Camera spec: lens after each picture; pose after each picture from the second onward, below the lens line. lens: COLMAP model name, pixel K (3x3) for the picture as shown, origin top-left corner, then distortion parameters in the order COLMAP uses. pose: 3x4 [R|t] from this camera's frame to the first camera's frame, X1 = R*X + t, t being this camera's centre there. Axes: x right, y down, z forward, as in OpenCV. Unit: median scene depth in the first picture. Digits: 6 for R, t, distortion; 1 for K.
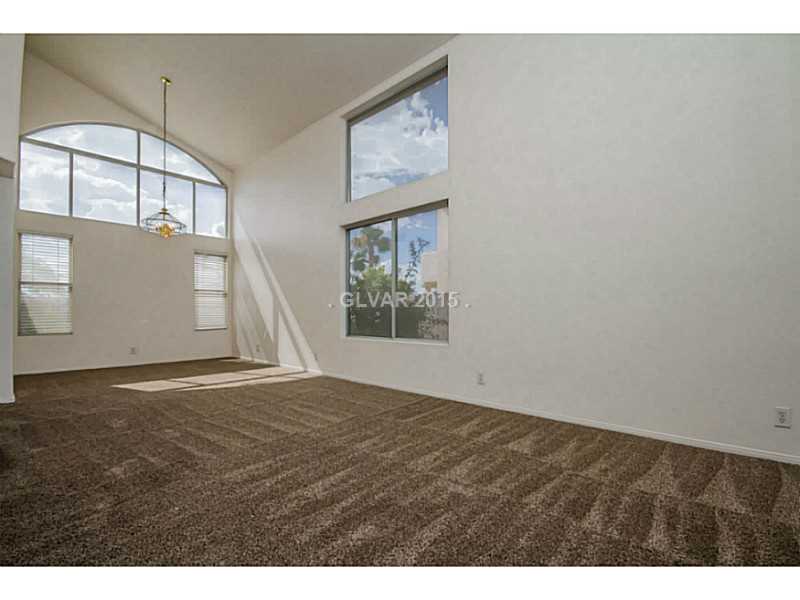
lens RADIAL K [[382.4, 0, 411.1], [0, 382.4, 313.6], [0, 0, 1]] dist [-0.002943, -0.000719]
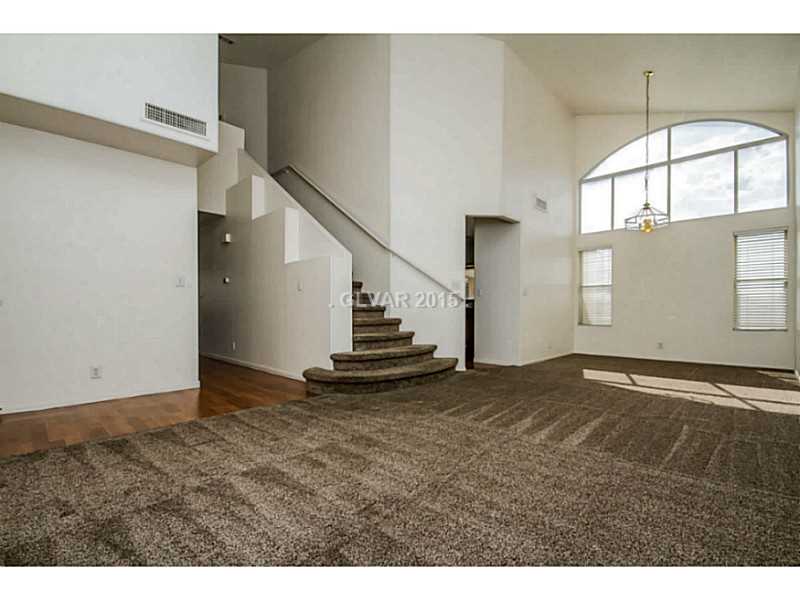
lens RADIAL K [[382.4, 0, 411.1], [0, 382.4, 313.6], [0, 0, 1]] dist [-0.002943, -0.000719]
pose [[-0.021432, 0.008264, -0.999736, 0.322010], [0.001134, 0.999965, 0.008242, 0.001952], [0.999770, -0.000957, -0.021441, 0.364569]]
